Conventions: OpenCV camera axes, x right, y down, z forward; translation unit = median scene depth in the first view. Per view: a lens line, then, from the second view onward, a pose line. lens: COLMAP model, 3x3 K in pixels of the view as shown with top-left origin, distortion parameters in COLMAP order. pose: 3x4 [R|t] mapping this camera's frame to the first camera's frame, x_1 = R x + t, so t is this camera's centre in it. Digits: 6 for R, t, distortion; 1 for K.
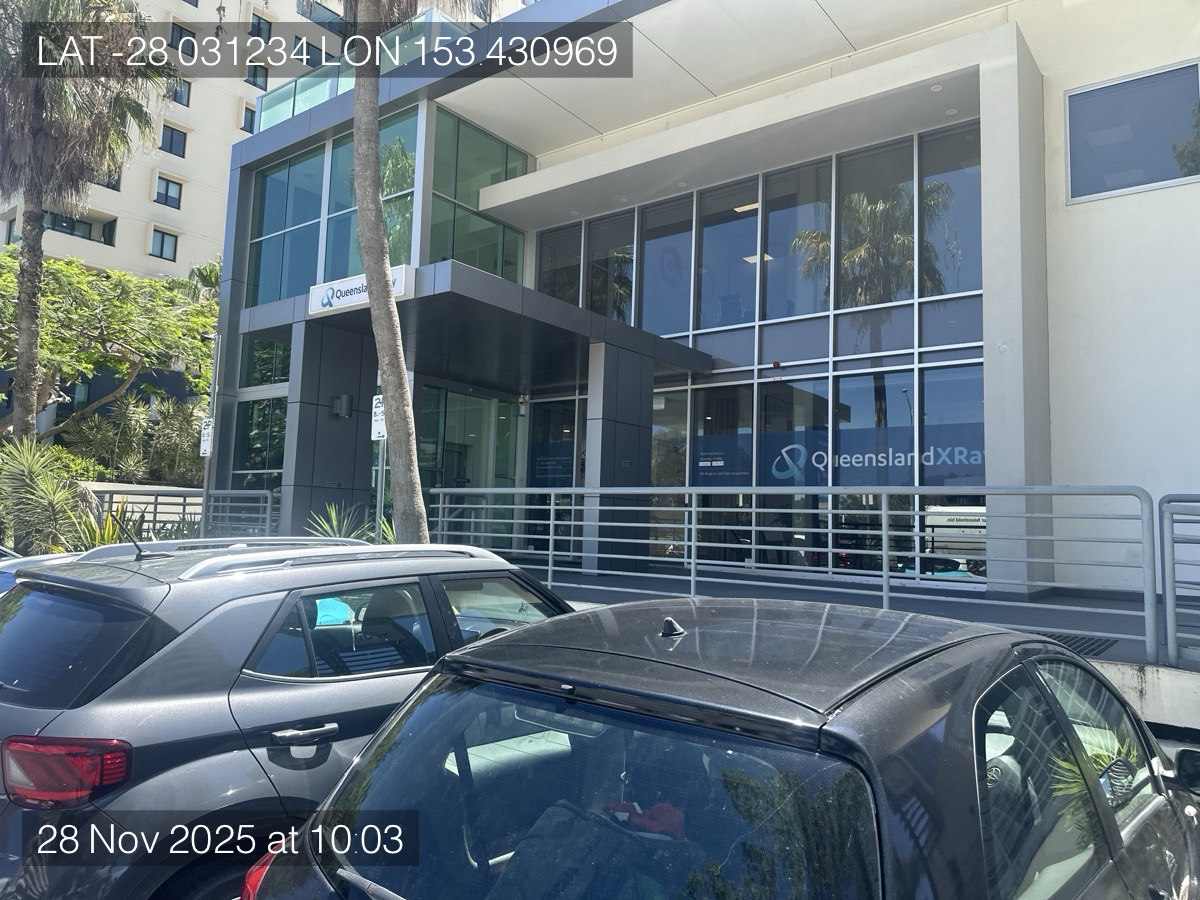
lens RADIAL K [[850.6, 0, 600.0], [0, 850.6, 450.0], [0, 0, 1]] dist [0.152146, -0.229682]
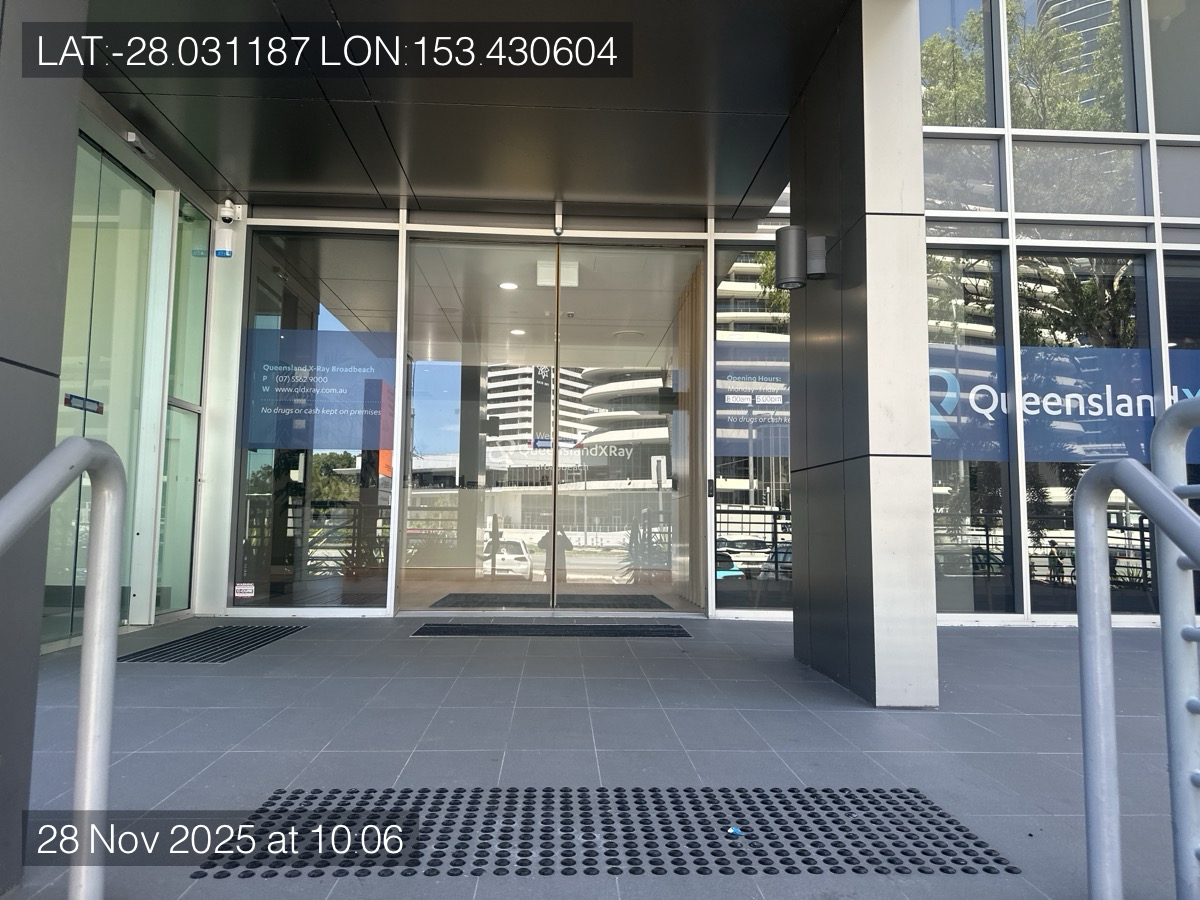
lens RADIAL K [[850.6, 0, 600.0], [0, 850.6, 450.0], [0, 0, 1]] dist [0.152146, -0.229682]
pose [[0.766642, -0.002870, 0.642068, -0.275039], [-0.050072, 0.996677, 0.064242, 0.019350], [-0.640119, -0.081400, 0.763951, 0.722963]]
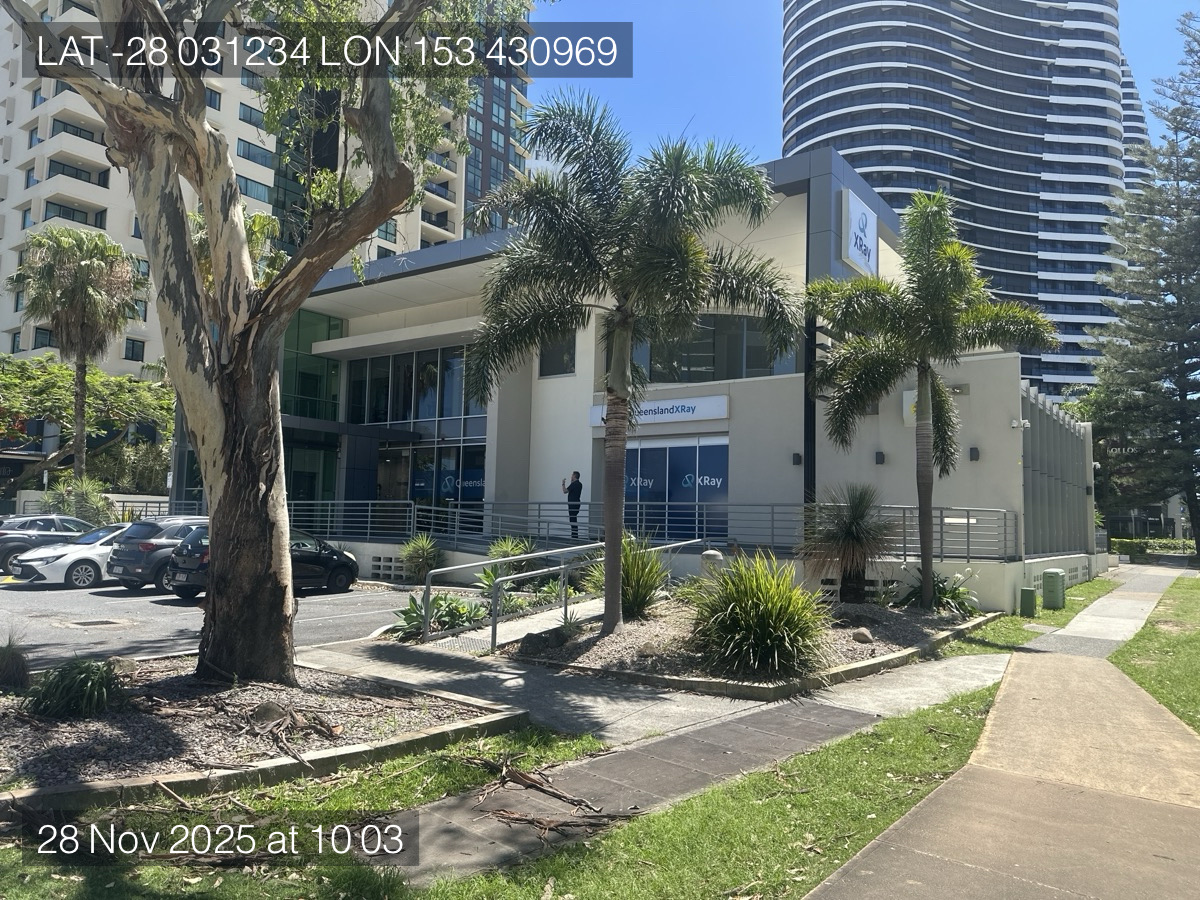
lens RADIAL K [[850.6, 0, 600.0], [0, 850.6, 450.0], [0, 0, 1]] dist [0.152146, -0.229682]
pose [[0.999505, -0.007780, 0.030480, 0.537743], [0.007609, 0.999955, 0.005721, -0.081752], [-0.030523, -0.005486, 0.999519, -1.168059]]
